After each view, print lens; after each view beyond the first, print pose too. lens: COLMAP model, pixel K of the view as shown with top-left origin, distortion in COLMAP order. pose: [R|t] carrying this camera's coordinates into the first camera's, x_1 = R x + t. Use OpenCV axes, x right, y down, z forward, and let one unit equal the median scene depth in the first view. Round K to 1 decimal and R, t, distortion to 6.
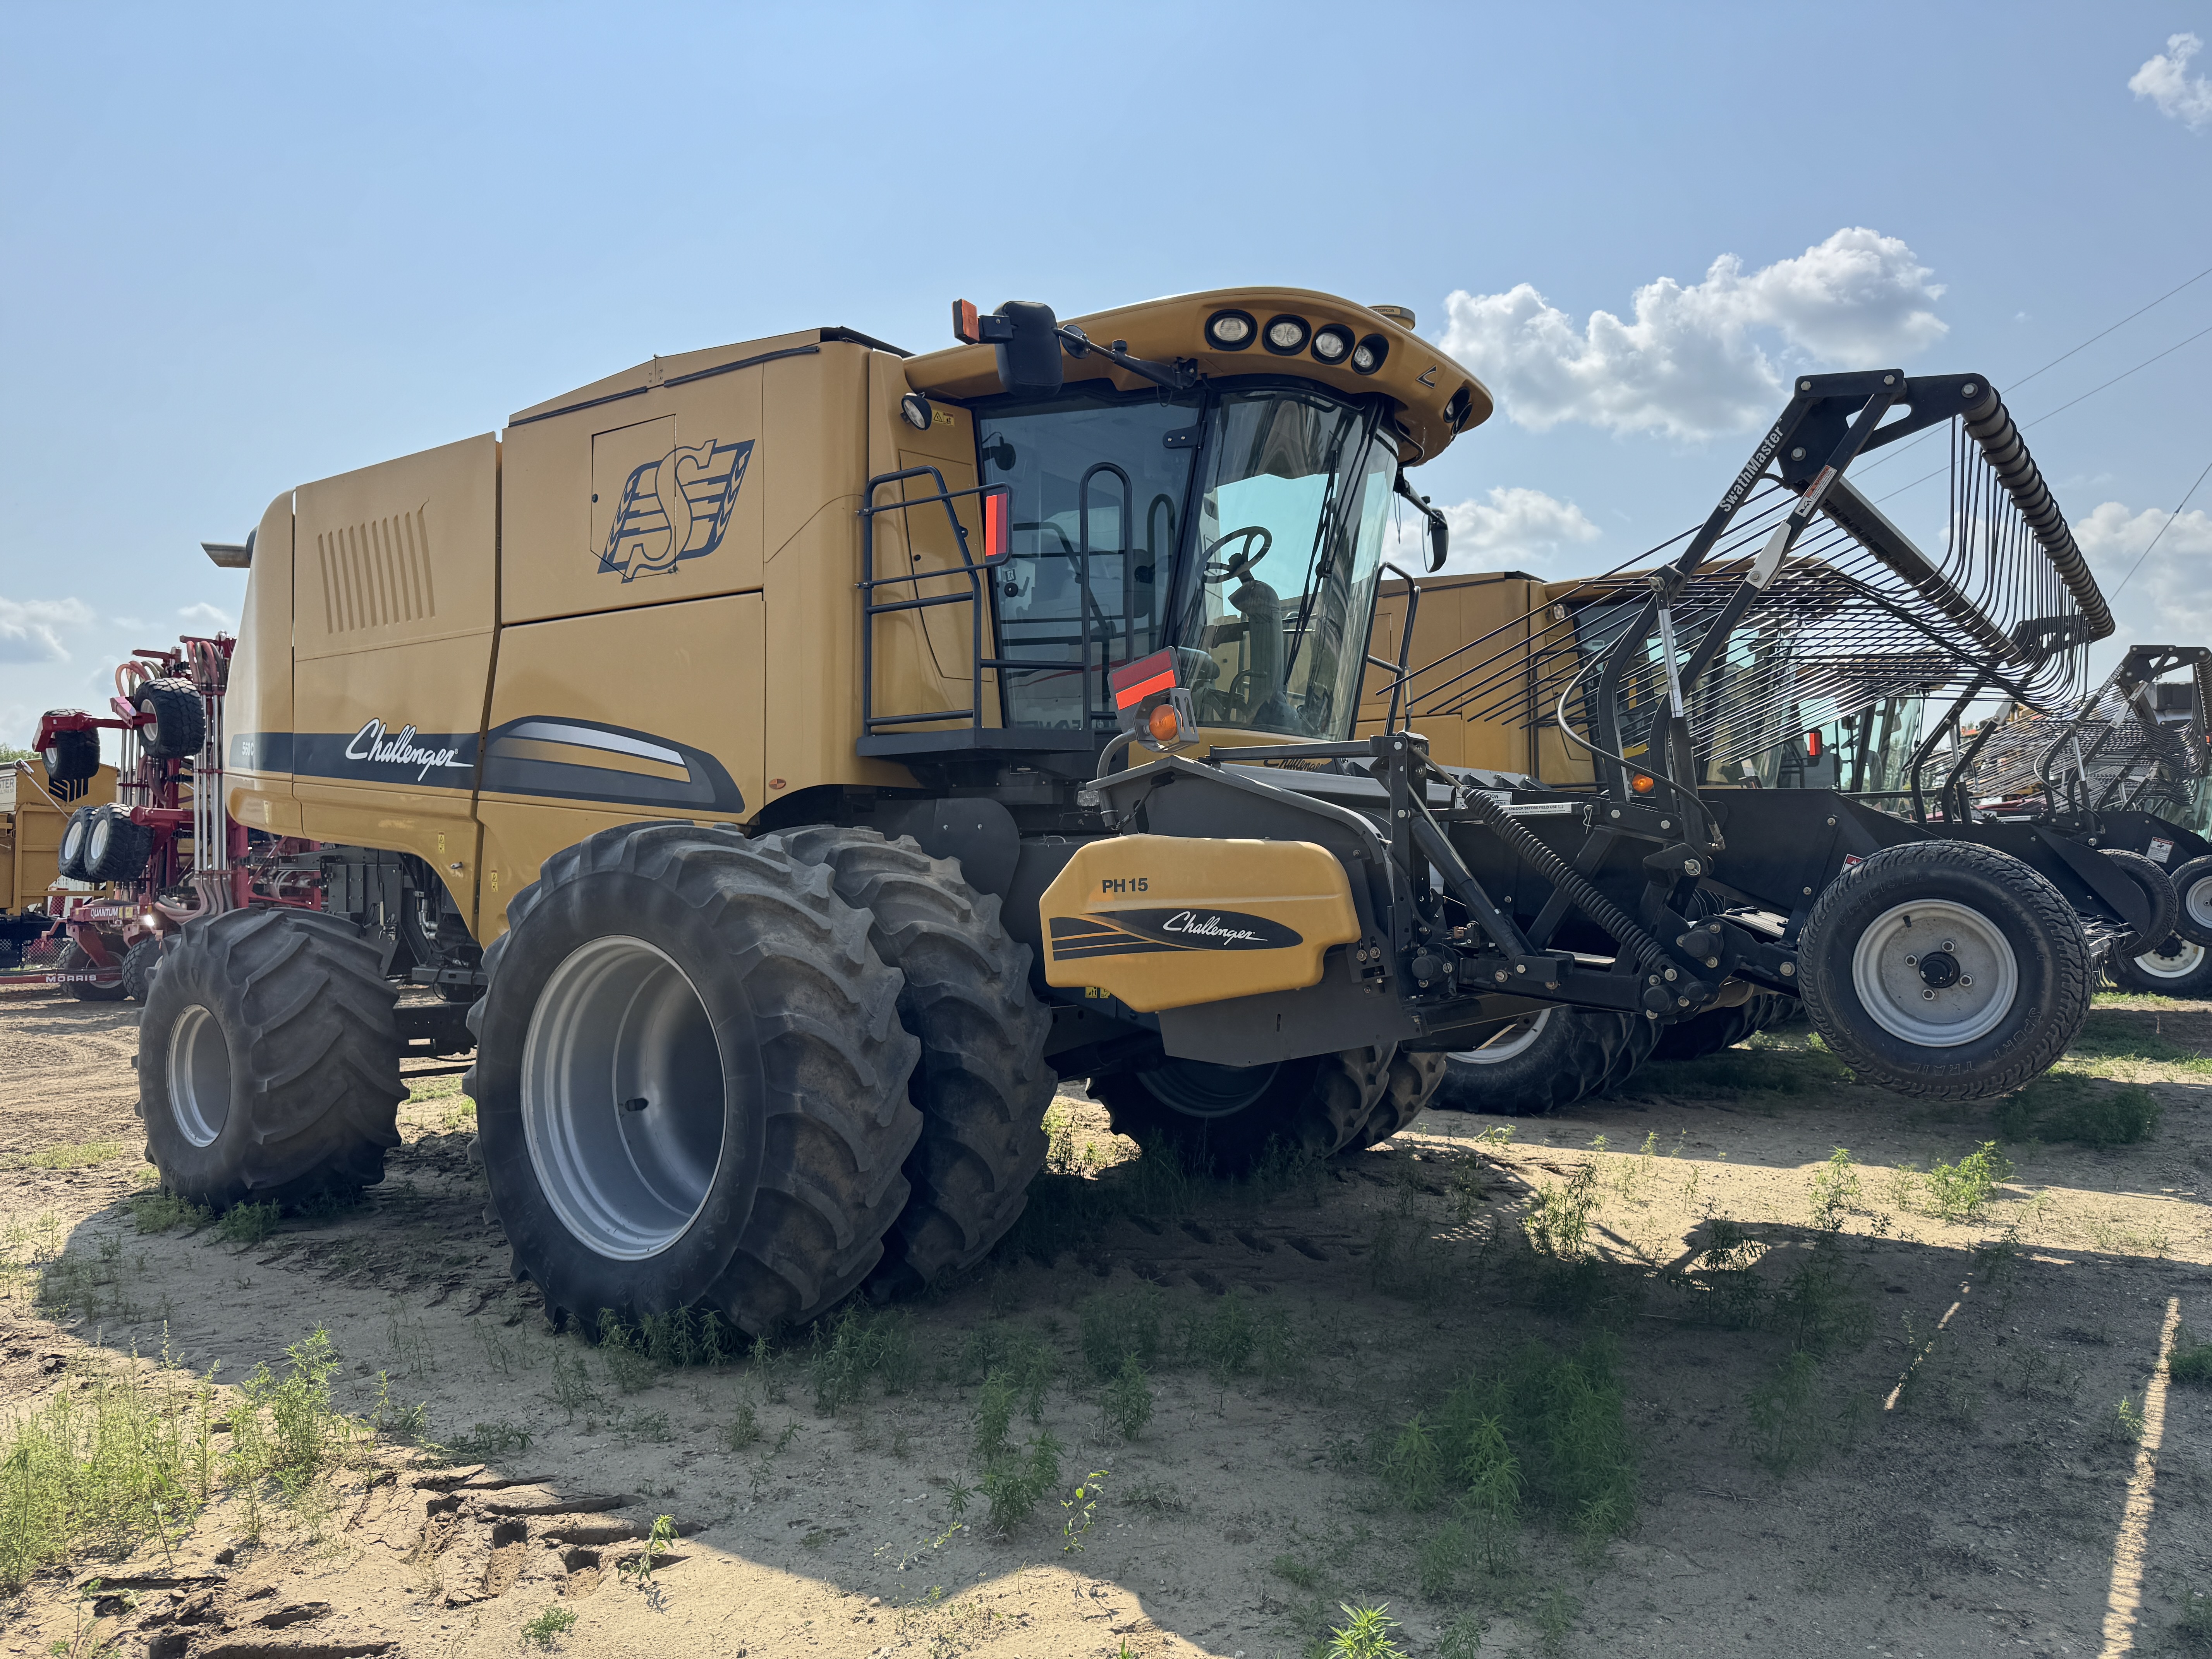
lens RADIAL K [[1553.6, 0, 1068.6], [0, 1553.6, 846.9], [0, 0, 1]] dist [0.027594, -0.038431]
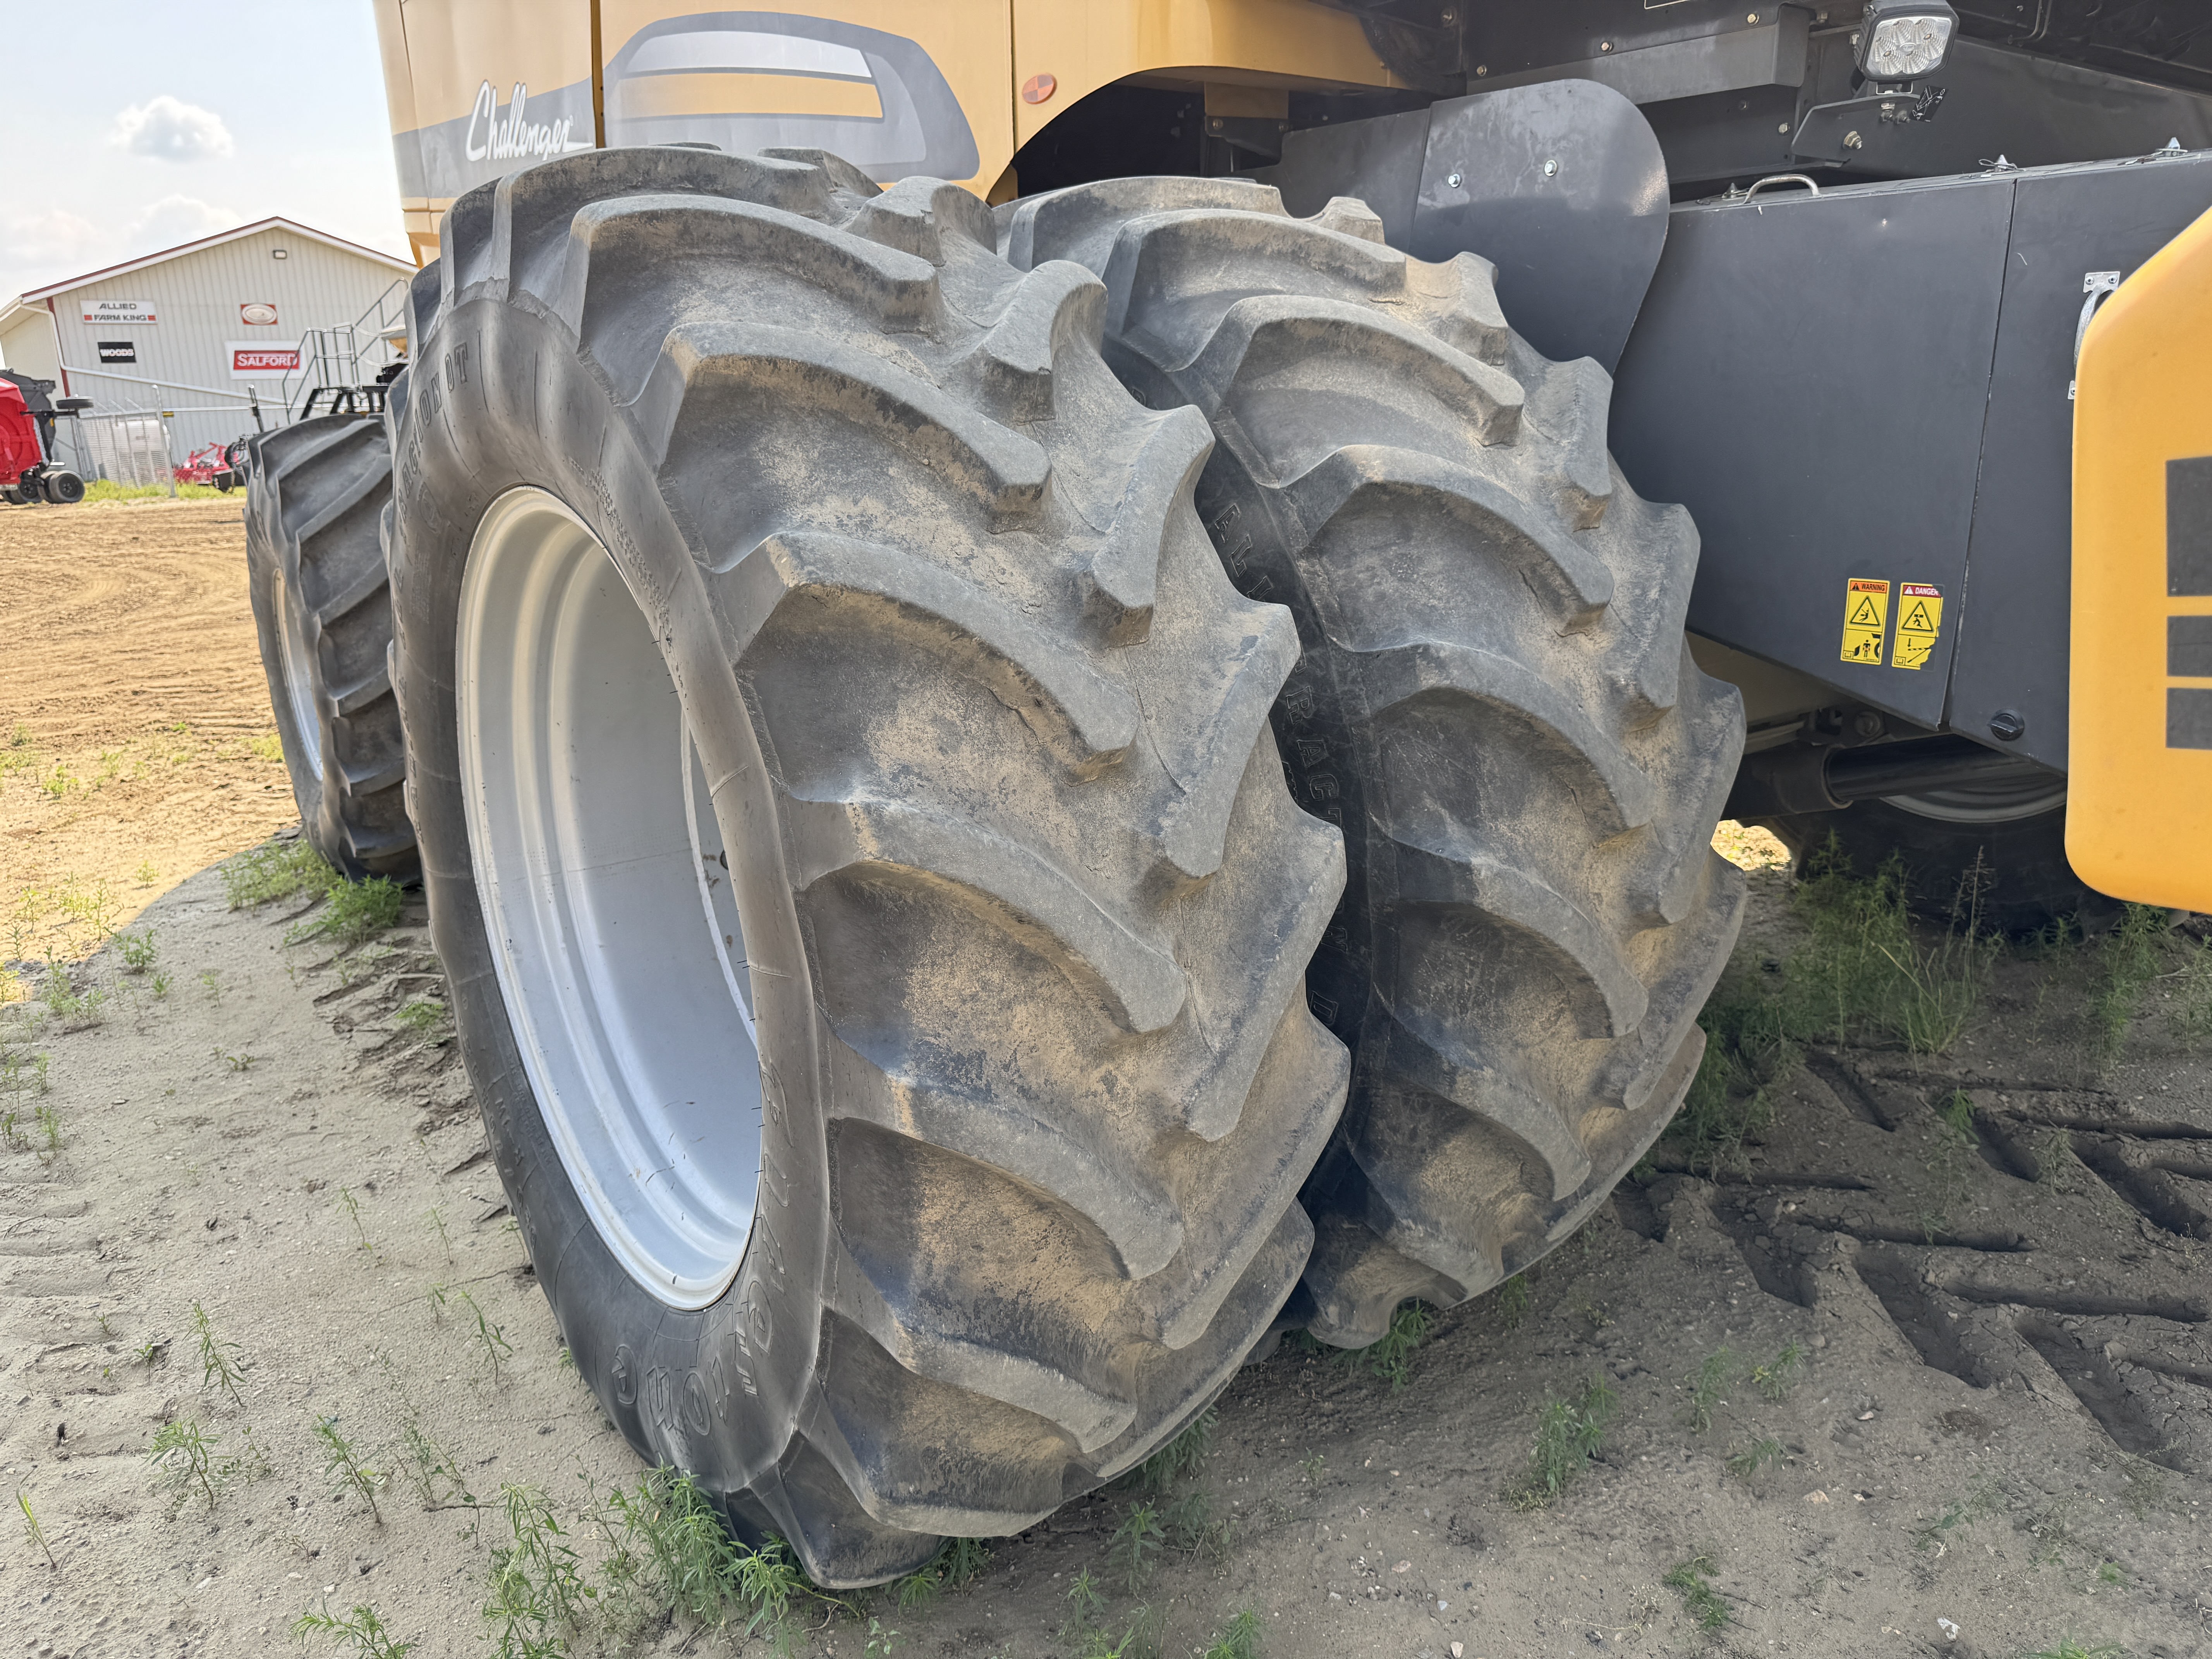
lens RADIAL K [[1553.6, 0, 1136.5], [0, 1553.6, 850.4], [0, 0, 1]] dist [0.027594, -0.038431]
pose [[0.964054, 0.062194, -0.258324, -0.053843], [0.022038, 0.950153, 0.311004, 0.026958], [0.264790, -0.305518, 0.914628, 0.687278]]
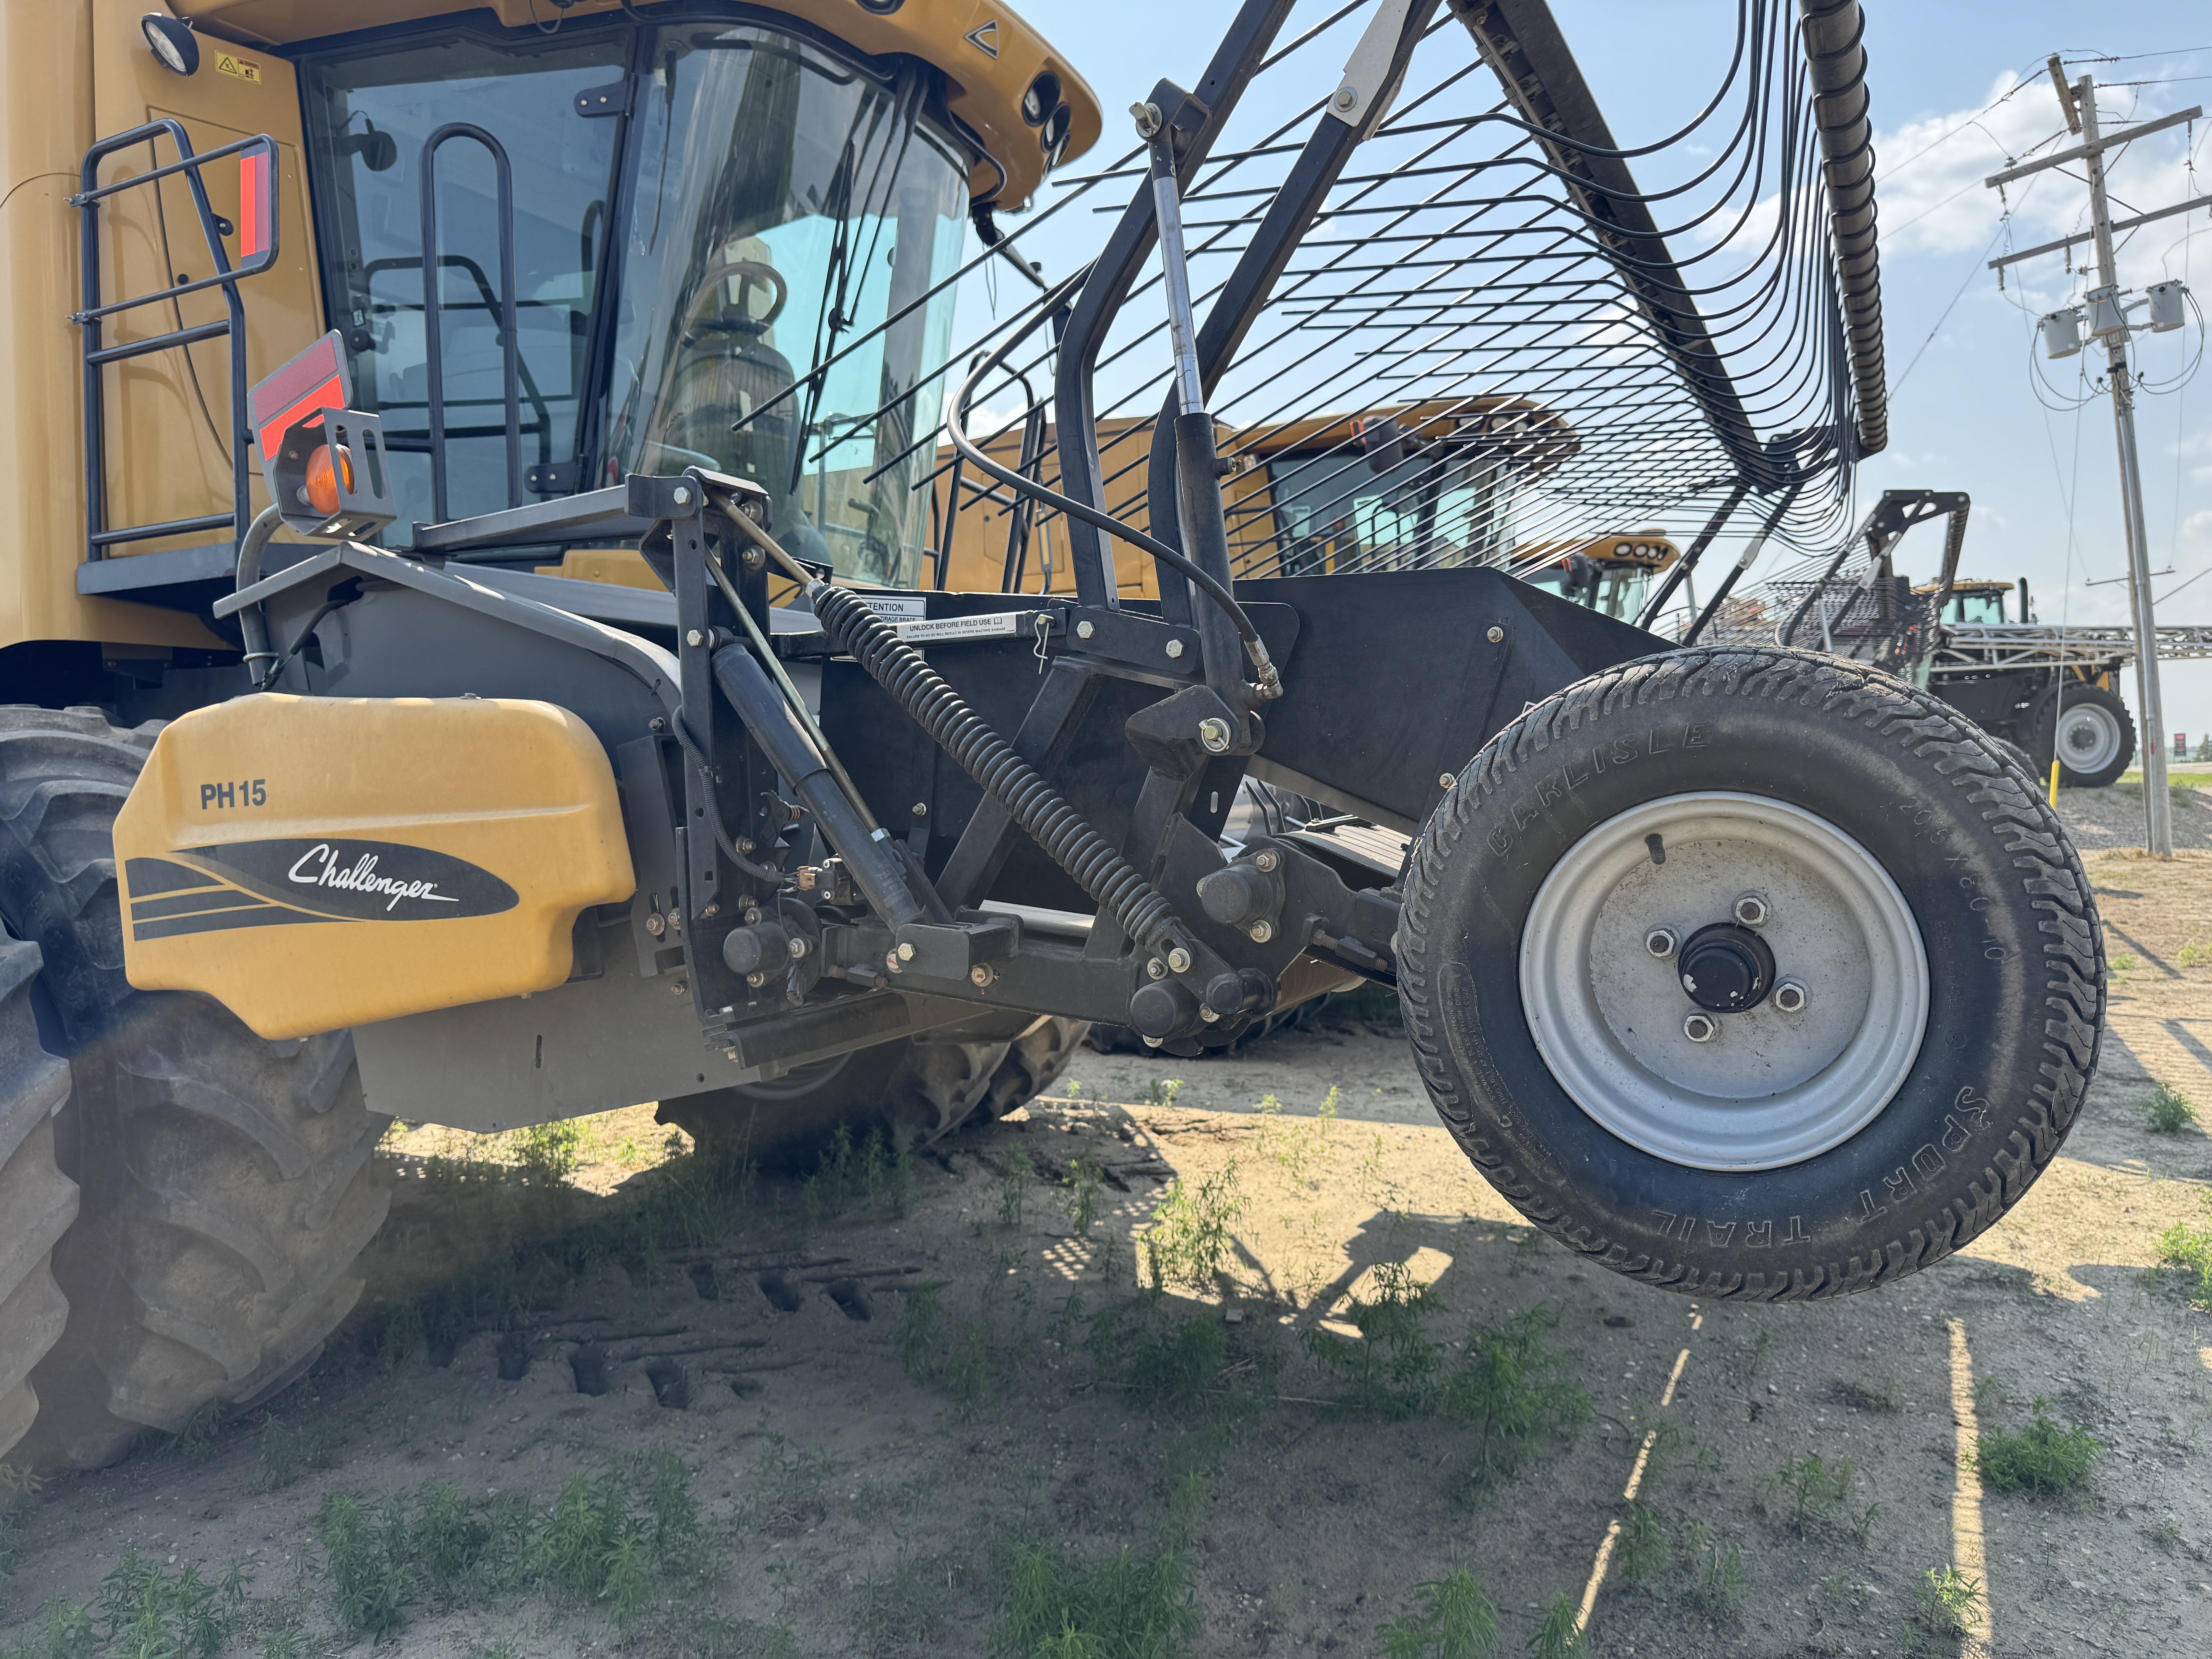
lens RADIAL K [[1553.6, 0, 1086.1], [0, 1553.6, 843.4], [0, 0, 1]] dist [0.027594, -0.038431]
pose [[0.987499, -0.021612, 0.156136, 0.189586], [0.012505, 0.998175, 0.059077, 0.011290], [-0.157128, -0.056386, 0.985967, 0.358816]]
